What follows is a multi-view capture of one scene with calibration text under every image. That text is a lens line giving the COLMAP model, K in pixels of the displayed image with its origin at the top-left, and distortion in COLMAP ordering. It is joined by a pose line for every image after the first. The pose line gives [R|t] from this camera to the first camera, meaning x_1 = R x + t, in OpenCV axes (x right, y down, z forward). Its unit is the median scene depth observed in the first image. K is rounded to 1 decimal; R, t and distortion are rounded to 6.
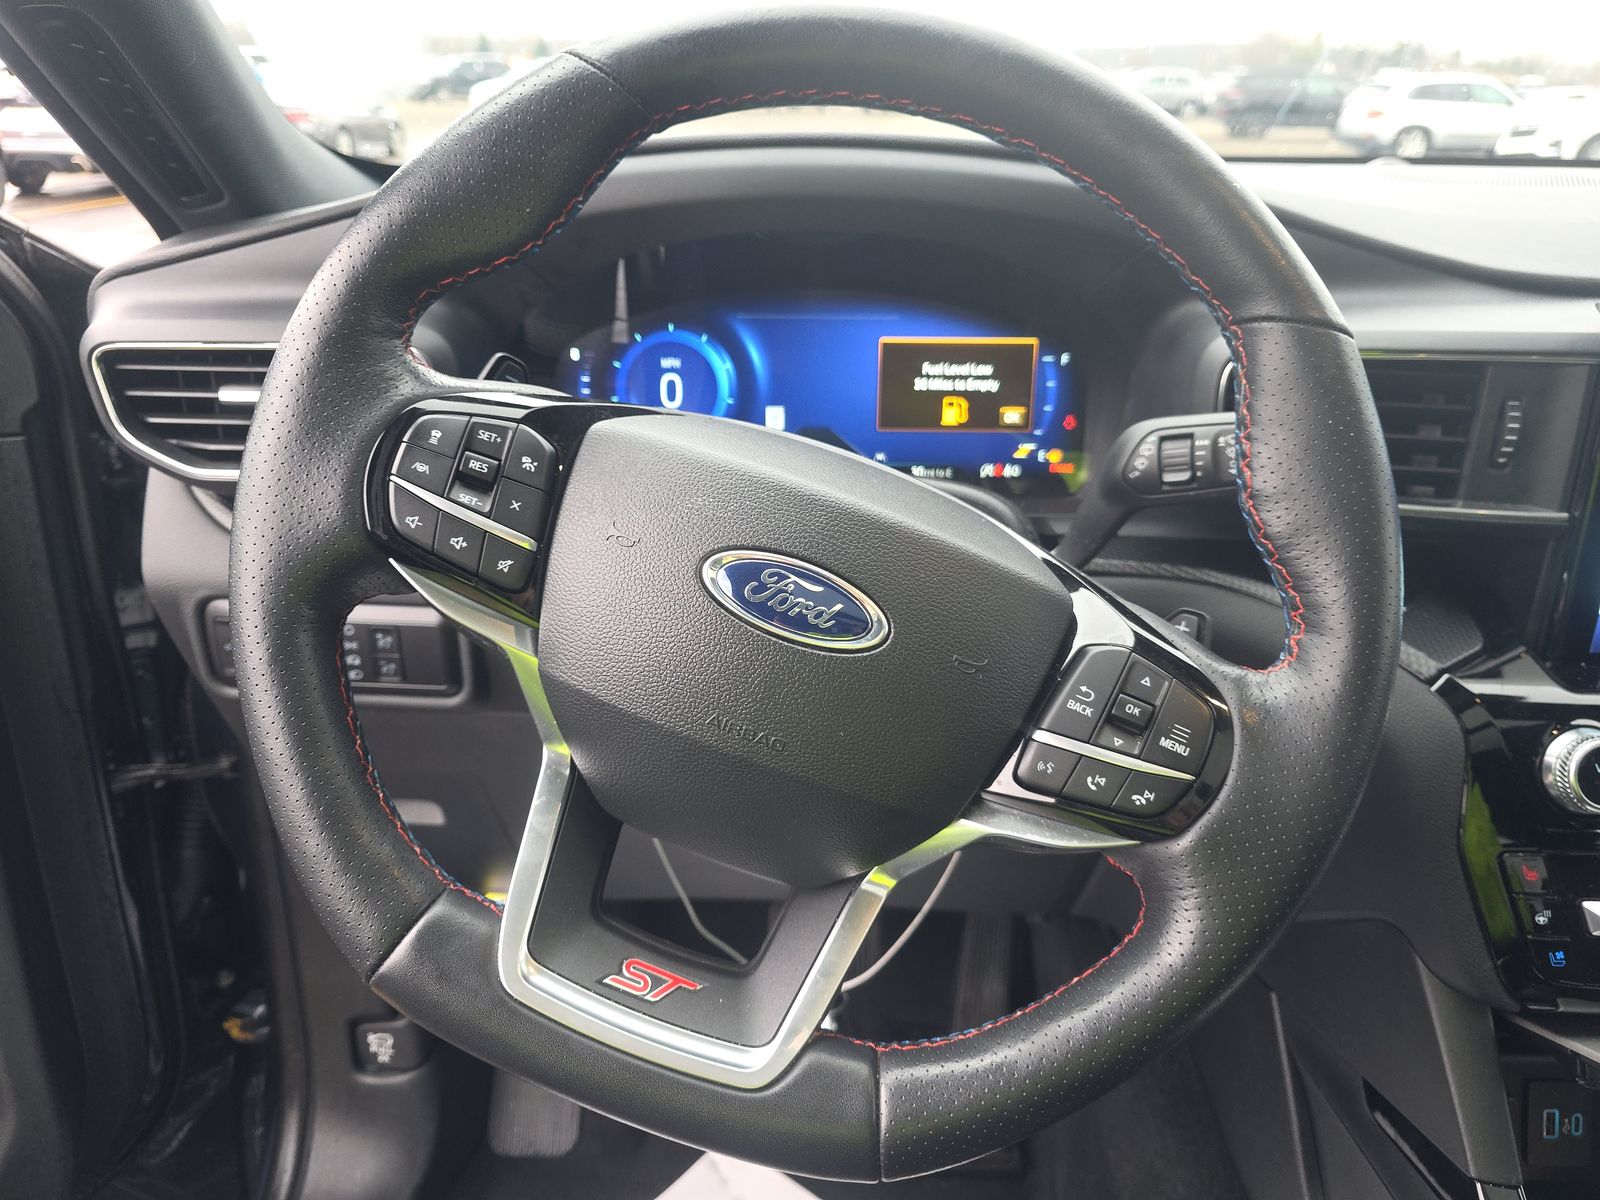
lens RADIAL K [[1122.4, 0, 800.0], [0, 1122.4, 600.0], [0, 0, 1]] dist [0.051095, 0.000349]
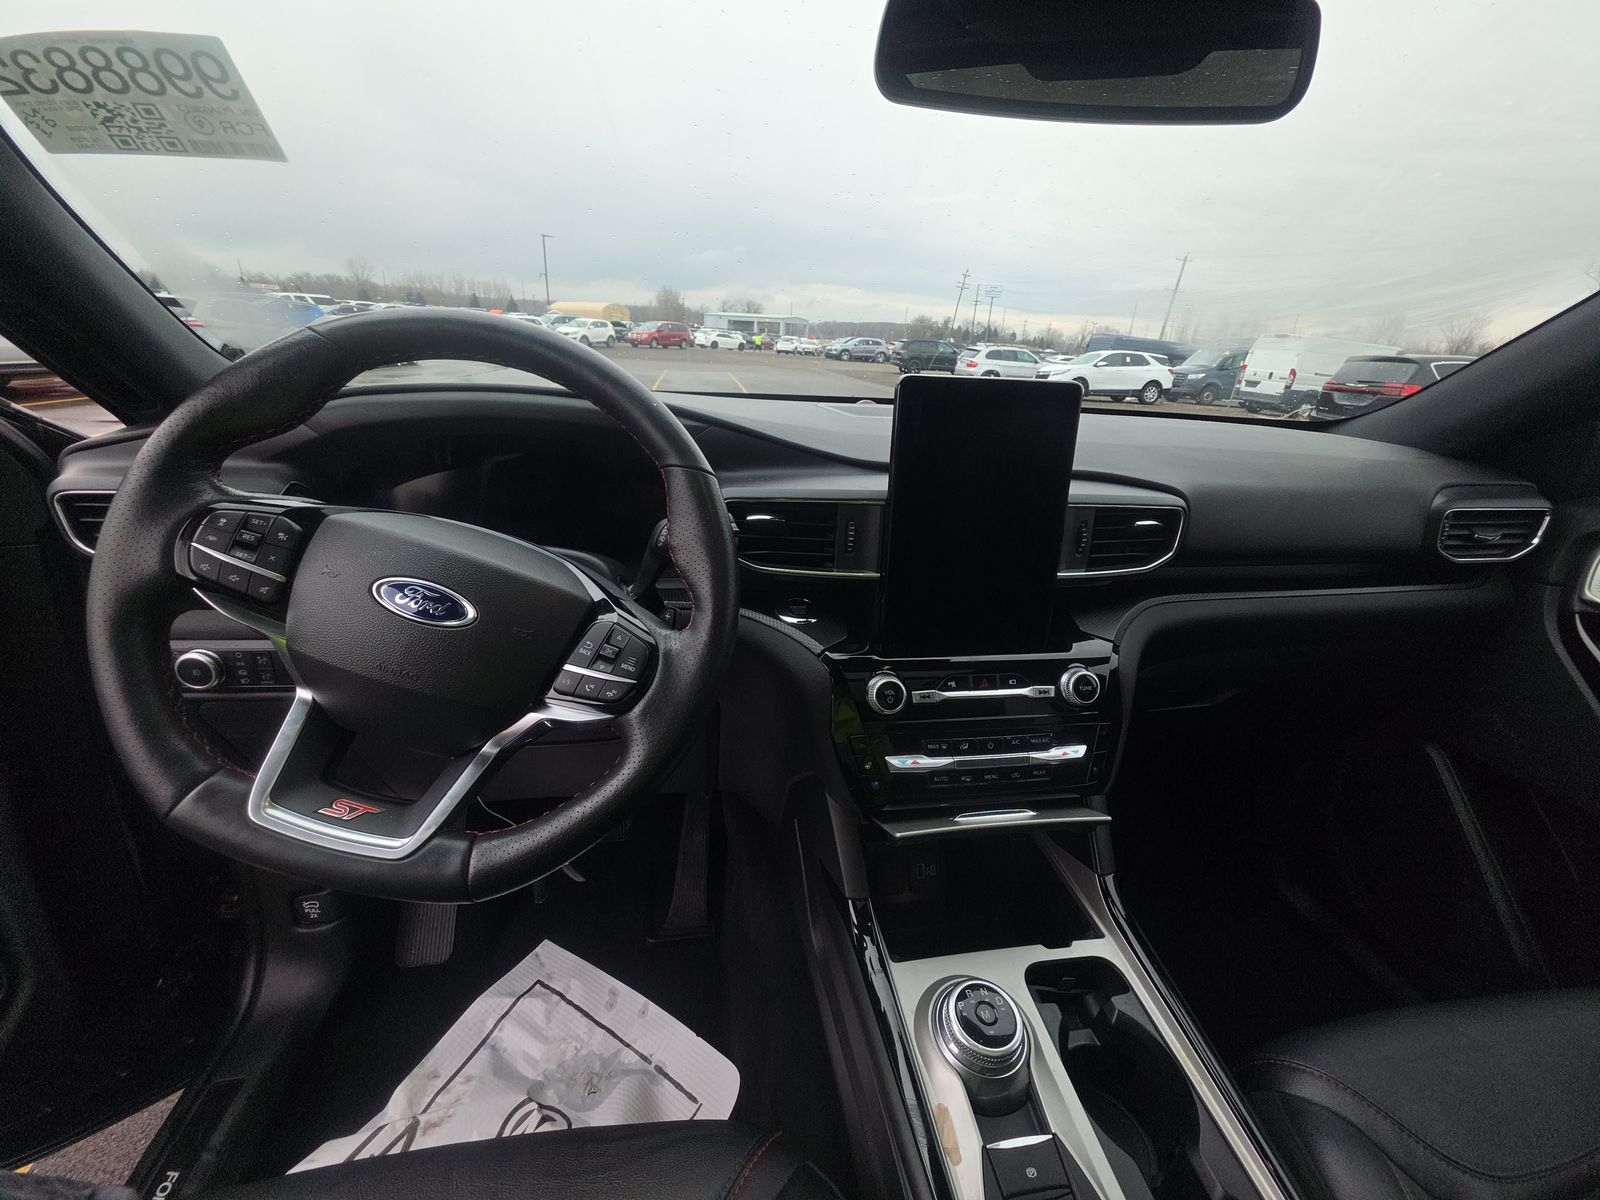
lens RADIAL K [[640.9, 0, 800.5], [0, 640.9, 595.2], [0, 0, 1]] dist [0.011612, -0.000142]
pose [[0.982710, -0.027783, 0.183057, 0.414135], [0.042201, 0.996264, -0.075341, 0.096005], [-0.180280, 0.081763, 0.980211, -0.206600]]
